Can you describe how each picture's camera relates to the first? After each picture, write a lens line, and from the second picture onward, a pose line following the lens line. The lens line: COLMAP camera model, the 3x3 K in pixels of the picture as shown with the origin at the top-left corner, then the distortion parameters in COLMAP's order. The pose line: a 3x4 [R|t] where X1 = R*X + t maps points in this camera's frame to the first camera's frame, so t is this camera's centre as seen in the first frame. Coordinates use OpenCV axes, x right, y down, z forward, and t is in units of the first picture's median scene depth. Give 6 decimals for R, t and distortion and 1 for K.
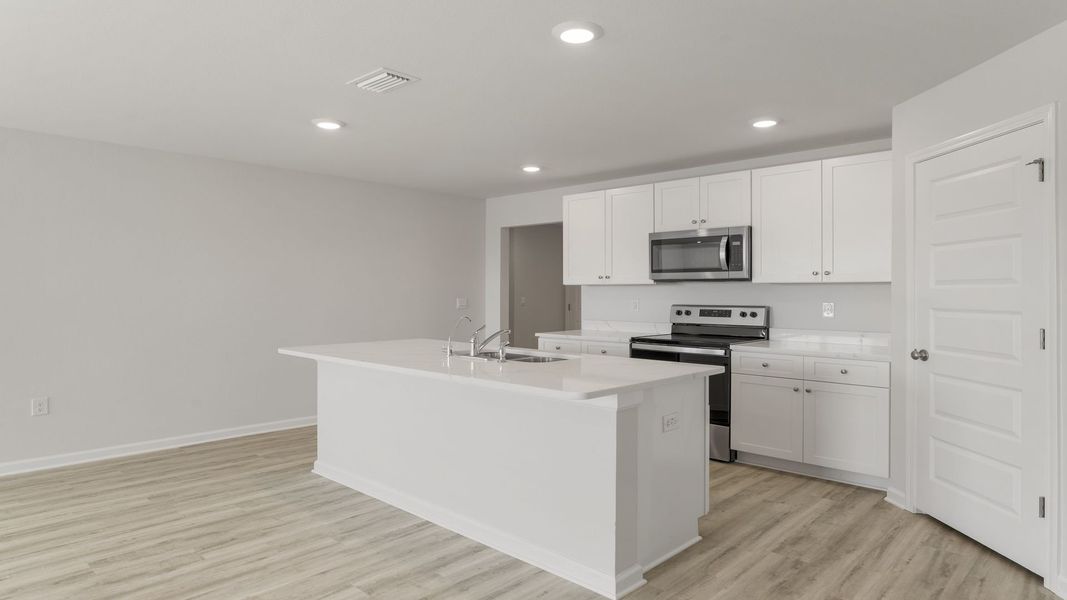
lens RADIAL K [[613.8, 0, 533.5], [0, 613.8, 300.0], [0, 0, 1]] dist [-0.002929, -0.000103]
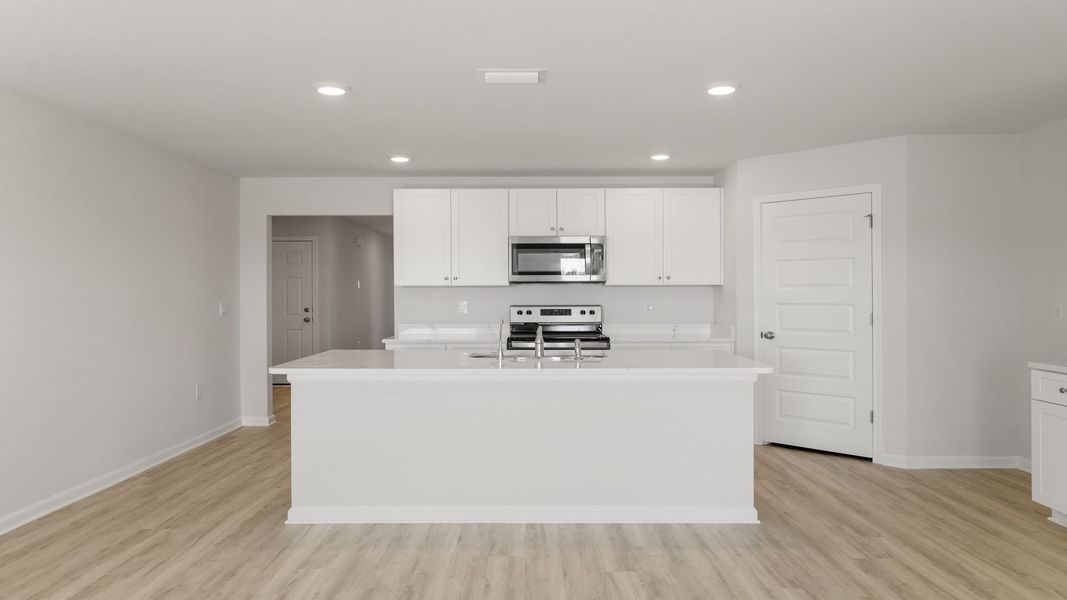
lens RADIAL K [[708.7, 0, 533.5], [0, 708.7, 300.0], [0, 0, 1]] dist [0.002264, -0.000183]
pose [[0.725813, -0.007992, 0.687846, -0.795361], [0.012453, 0.999921, -0.001523, 0.001207], [-0.687780, 0.009671, 0.725855, 0.135381]]
